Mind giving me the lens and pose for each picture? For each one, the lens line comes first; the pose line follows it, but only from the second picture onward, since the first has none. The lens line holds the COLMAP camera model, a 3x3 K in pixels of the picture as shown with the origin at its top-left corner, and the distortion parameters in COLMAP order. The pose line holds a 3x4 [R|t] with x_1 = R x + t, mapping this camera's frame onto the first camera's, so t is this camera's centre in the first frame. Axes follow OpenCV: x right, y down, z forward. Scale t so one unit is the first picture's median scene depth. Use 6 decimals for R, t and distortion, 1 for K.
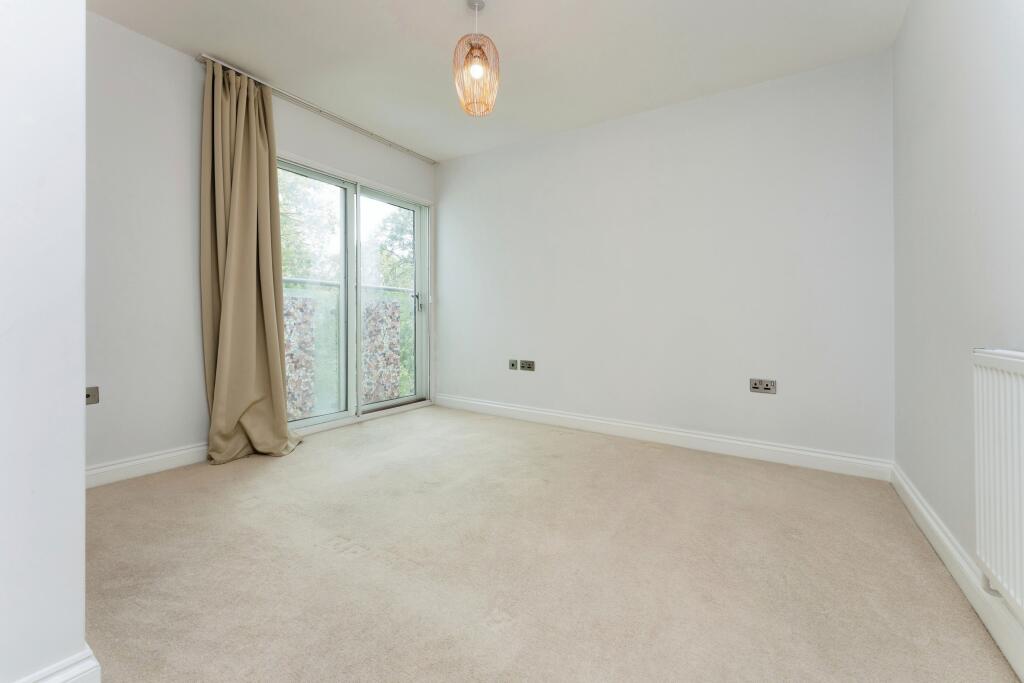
lens RADIAL K [[411.8, 0, 514.0], [0, 411.8, 319.0], [0, 0, 1]] dist [0.002510, 0.000090]
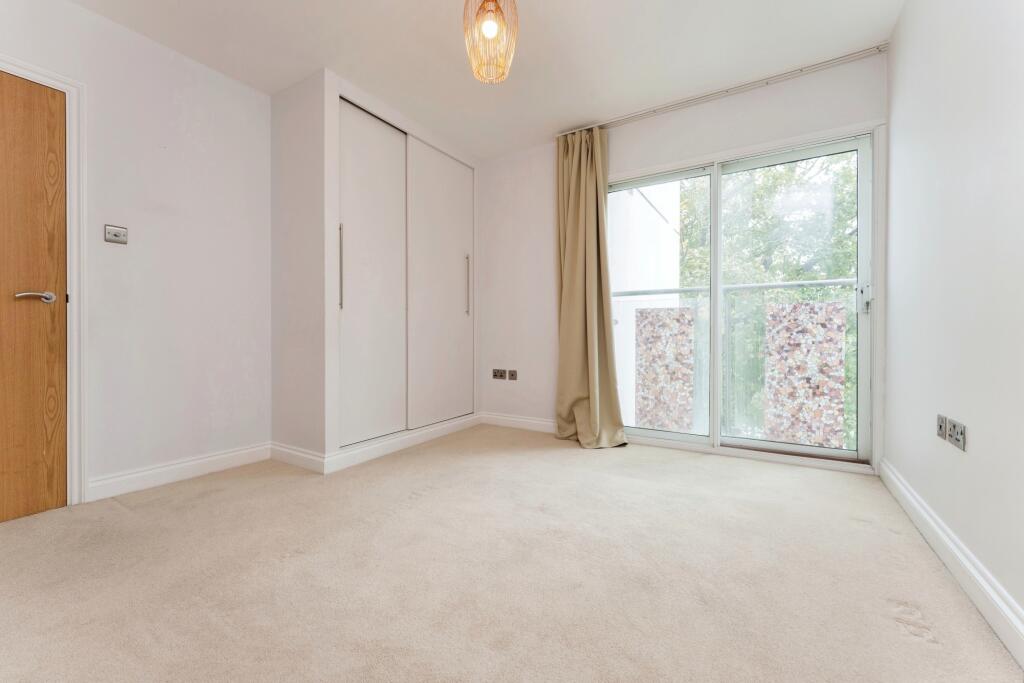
lens RADIAL K [[387.5, 0, 512.8], [0, 387.5, 344.8], [0, 0, 1]] dist [0.001072, 0.000061]
pose [[0.057177, -0.002830, -0.998360, 0.363604], [-0.009383, 0.999950, -0.003372, 0.040934], [0.998320, 0.009560, 0.057148, 0.548057]]
